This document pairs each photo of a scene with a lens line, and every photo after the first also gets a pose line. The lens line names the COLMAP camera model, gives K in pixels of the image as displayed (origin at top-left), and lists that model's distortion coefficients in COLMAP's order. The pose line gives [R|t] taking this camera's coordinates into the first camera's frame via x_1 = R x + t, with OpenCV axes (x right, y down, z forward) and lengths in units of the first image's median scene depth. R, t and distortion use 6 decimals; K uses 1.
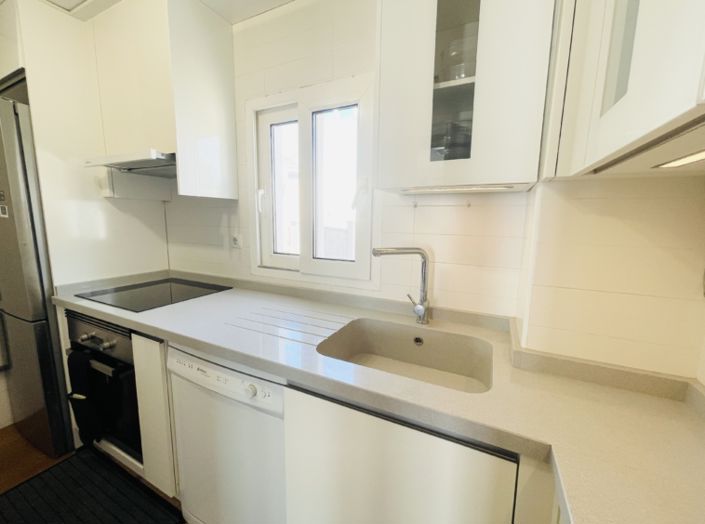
lens RADIAL K [[284.4, 0, 354.6], [0, 284.4, 256.3], [0, 0, 1]] dist [-0.002230, 0.000727]
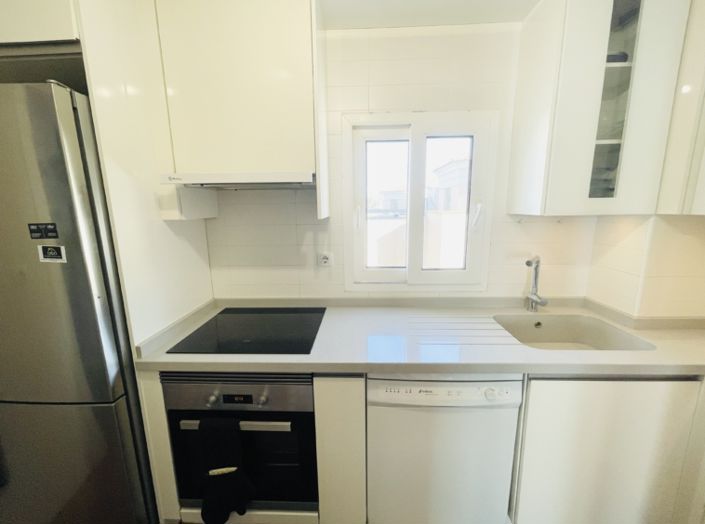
lens RADIAL K [[284.4, 0, 351.1], [0, 284.4, 257.0], [0, 0, 1]] dist [-0.002230, 0.000727]
pose [[0.915269, -0.097191, 0.390943, -0.842561], [0.079353, 0.994943, 0.061571, -0.133819], [-0.394950, -0.025332, 0.918353, 0.108058]]
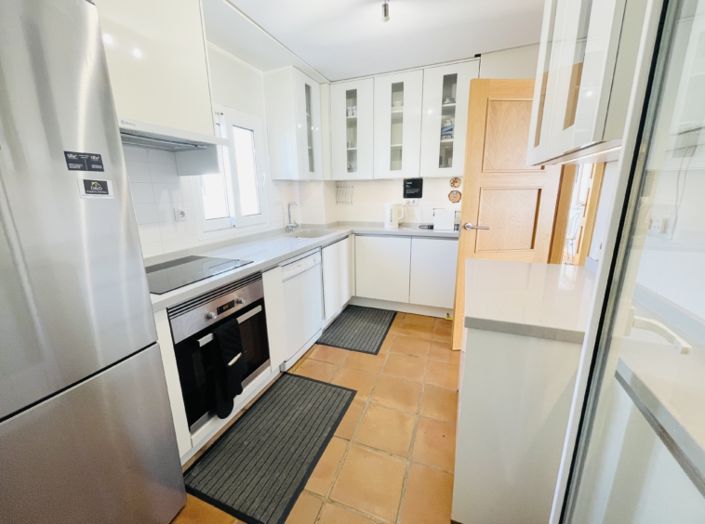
lens RADIAL K [[284.4, 0, 354.4], [0, 284.4, 255.7], [0, 0, 1]] dist [-0.002230, 0.000727]
pose [[-0.089612, -0.238654, 0.966961, -1.866553], [0.142593, 0.957791, 0.249606, -0.093442], [-0.985716, 0.160250, -0.051799, 0.504492]]
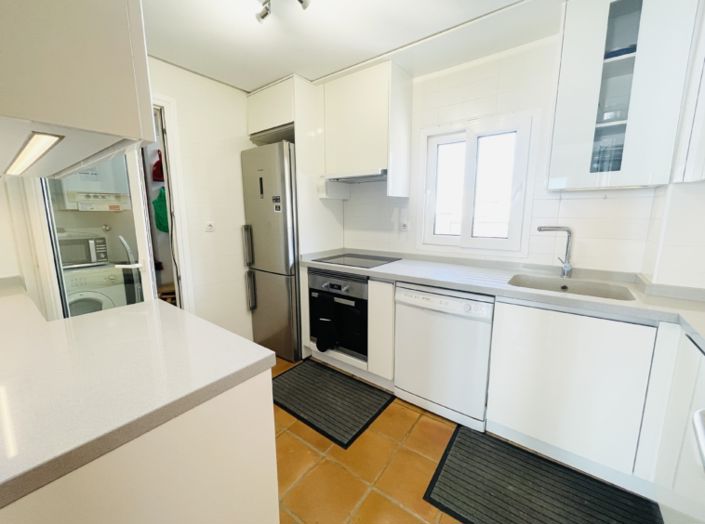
lens RADIAL K [[284.4, 0, 352.8], [0, 284.4, 257.8], [0, 0, 1]] dist [-0.002230, 0.000727]
pose [[0.981330, 0.013033, -0.191892, -0.470929], [-0.008699, 0.999688, 0.023410, 0.087009], [0.192137, -0.021303, 0.981137, -0.553508]]
